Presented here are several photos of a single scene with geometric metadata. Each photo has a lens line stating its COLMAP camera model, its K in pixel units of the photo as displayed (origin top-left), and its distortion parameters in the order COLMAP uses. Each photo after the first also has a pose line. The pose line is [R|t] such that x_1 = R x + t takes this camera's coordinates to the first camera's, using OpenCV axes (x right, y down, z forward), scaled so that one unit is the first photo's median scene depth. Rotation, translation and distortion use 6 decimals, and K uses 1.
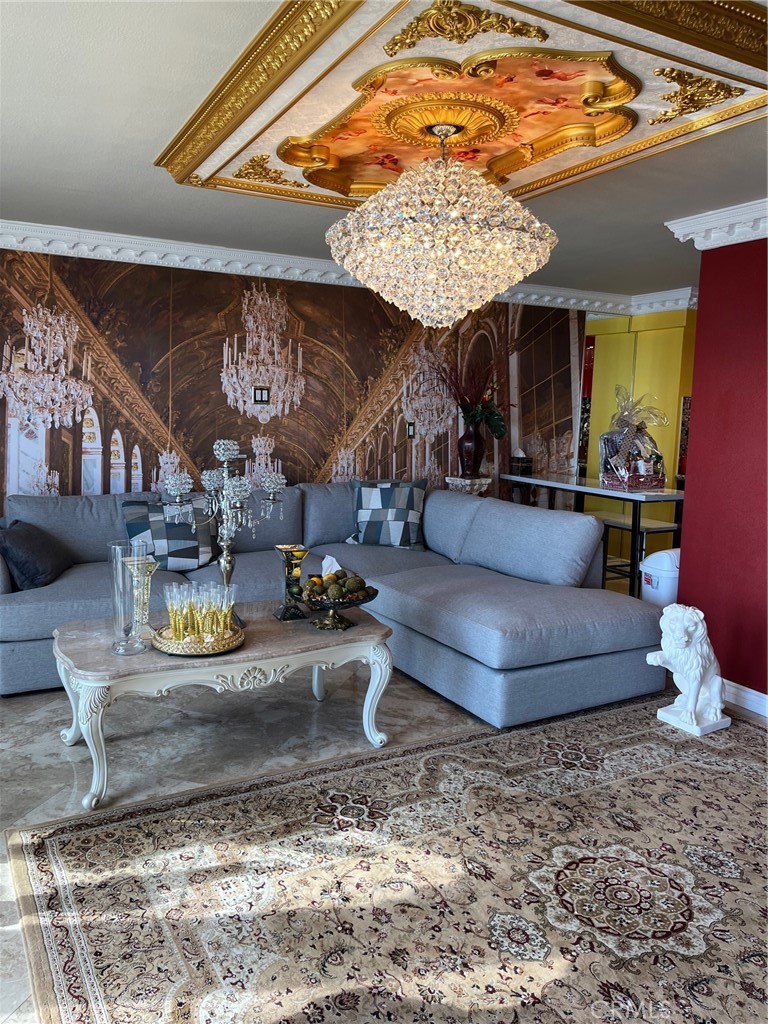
lens RADIAL K [[768.9, 0, 381.4], [0, 768.9, 507.6], [0, 0, 1]] dist [0.059255, -0.076969]
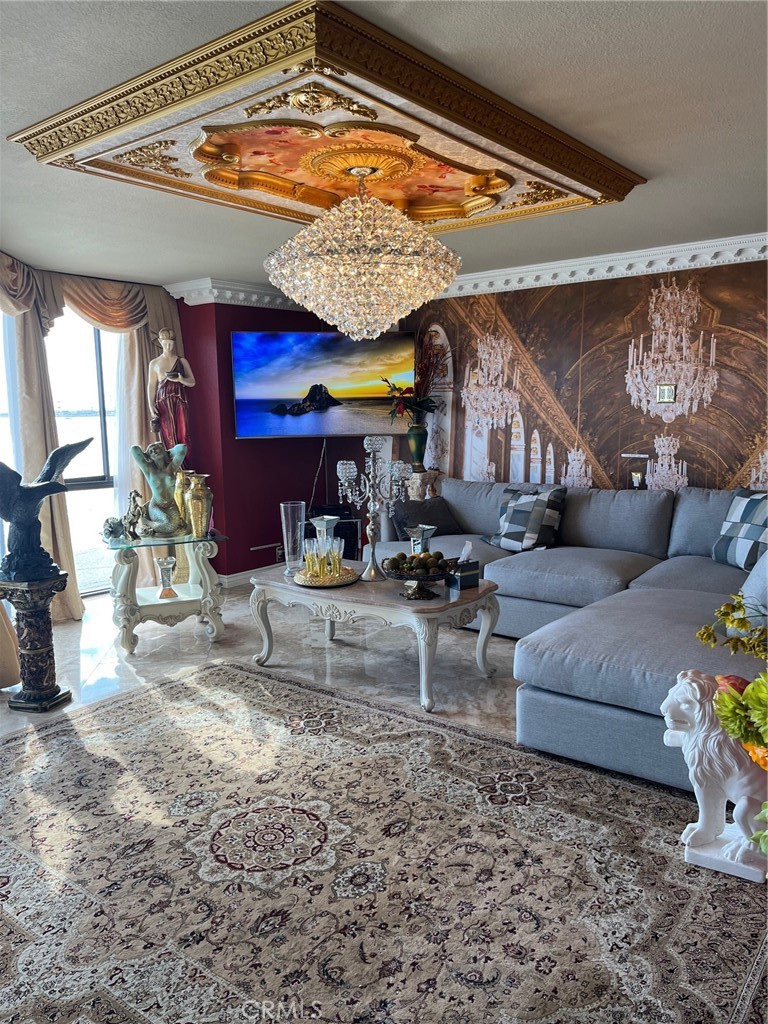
lens RADIAL K [[768.9, 0, 385.5], [0, 768.9, 508.3], [0, 0, 1]] dist [0.059255, -0.076969]
pose [[0.406512, 0.091532, -0.909049, 0.958737], [-0.094374, 0.993853, 0.057869, -0.041514], [0.908758, 0.062266, 0.412652, 0.463292]]
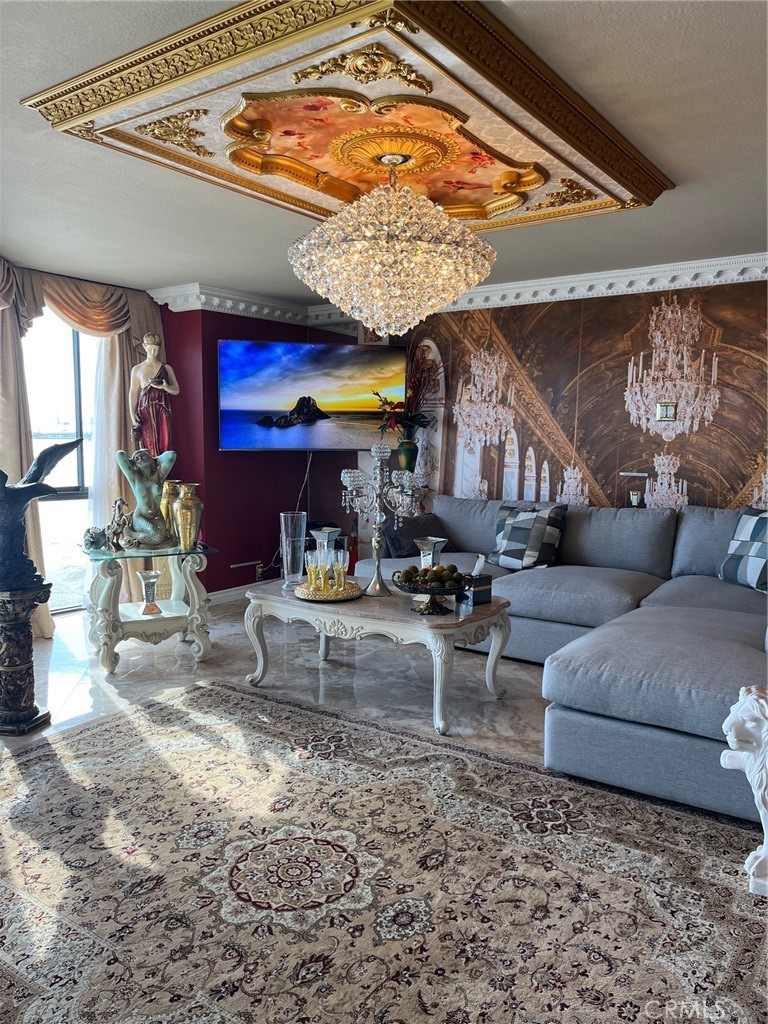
lens RADIAL K [[768.9, 0, 383.2], [0, 768.9, 505.6], [0, 0, 1]] dist [0.059255, -0.076969]
pose [[0.458195, 0.061622, -0.886713, 0.870529], [-0.112335, 0.993609, 0.011004, -0.002086], [0.881725, 0.094567, 0.462189, 0.413483]]
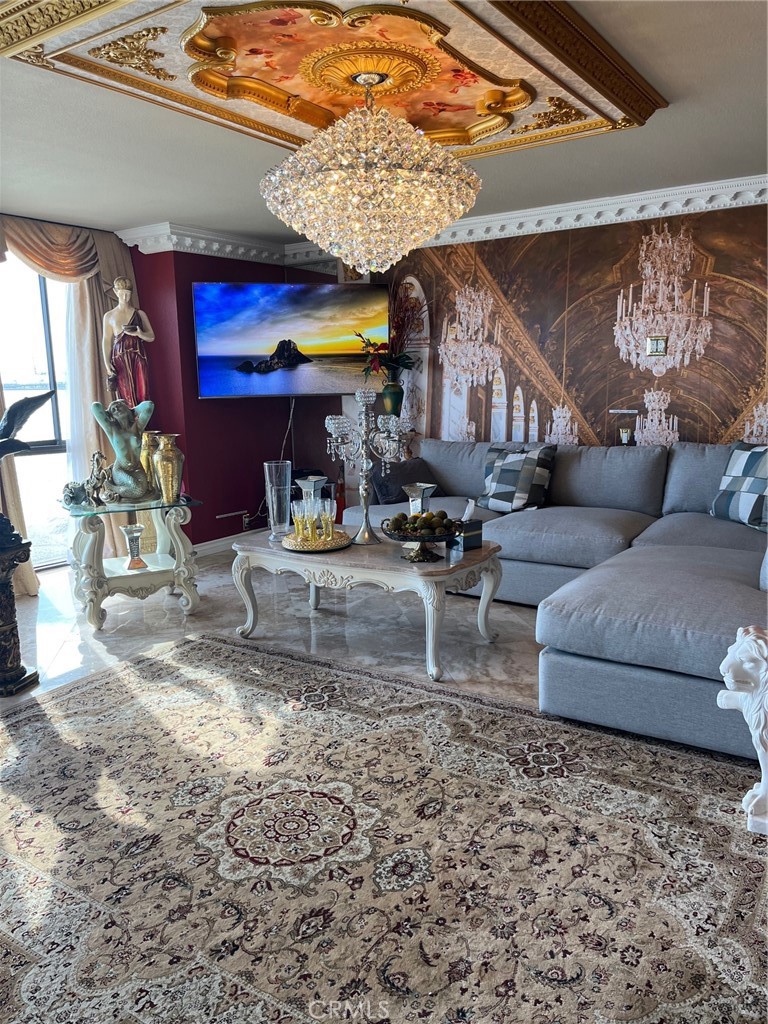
lens RADIAL K [[768.9, 0, 383.5], [0, 768.9, 507.1], [0, 0, 1]] dist [0.059255, -0.076969]
pose [[0.475963, 0.114628, -0.871963, 0.845094], [-0.083783, 0.992870, 0.084789, -0.006500], [0.875465, 0.032699, 0.482173, 0.425756]]
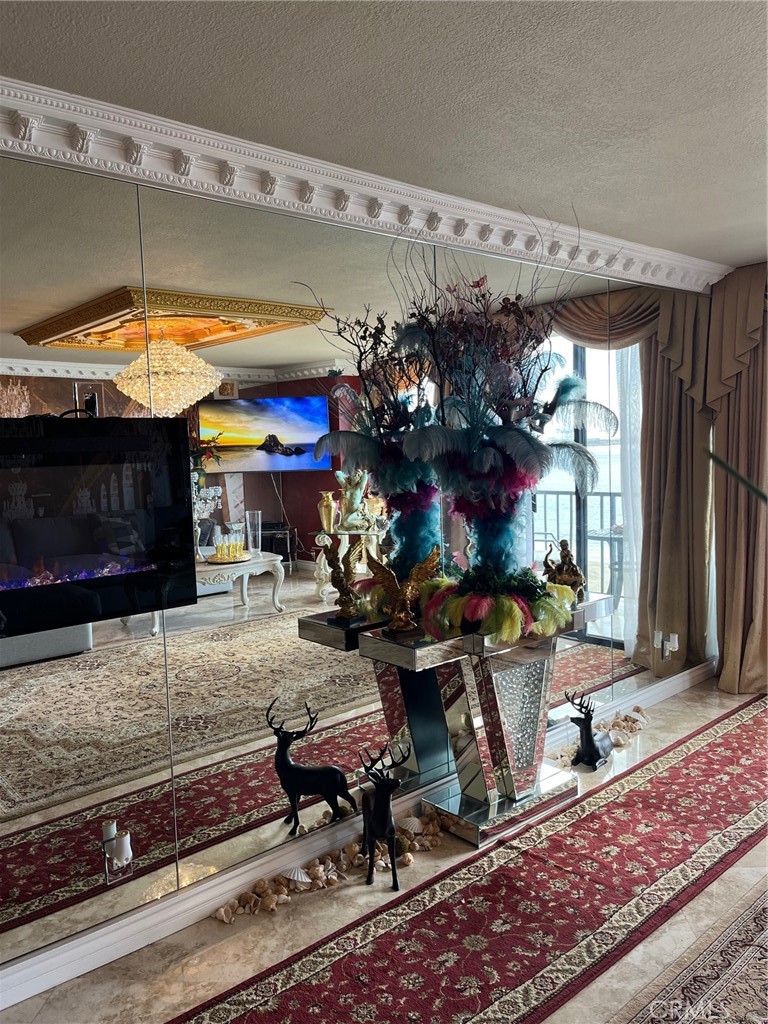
lens RADIAL K [[768.9, 0, 387.1], [0, 768.9, 510.9], [0, 0, 1]] dist [0.059255, -0.076969]
pose [[-0.976545, 0.019358, -0.214441, 0.197562], [-0.028503, 0.975563, 0.217864, -0.304625], [0.213418, 0.218866, -0.952129, 2.166506]]
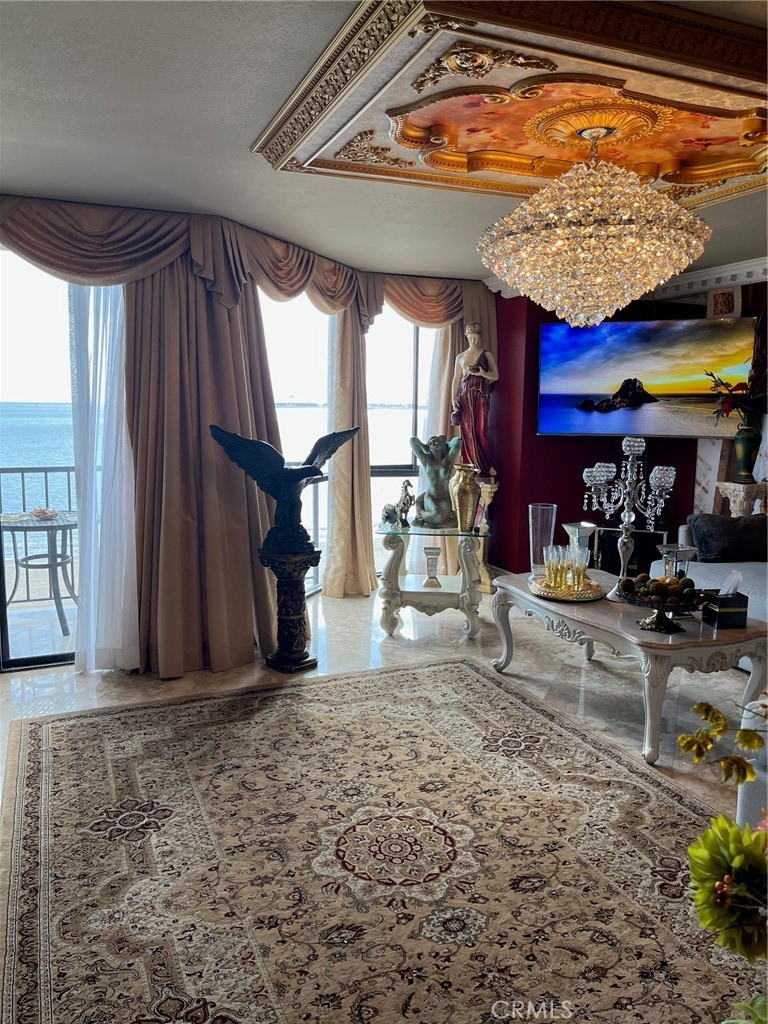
lens RADIAL K [[768.9, 0, 377.1], [0, 768.9, 506.6], [0, 0, 1]] dist [0.059255, -0.076969]
pose [[-0.097815, 0.109528, -0.989159, 0.937104], [-0.142207, 0.982188, 0.122818, -0.069699], [0.984992, 0.152679, -0.080497, 0.696221]]
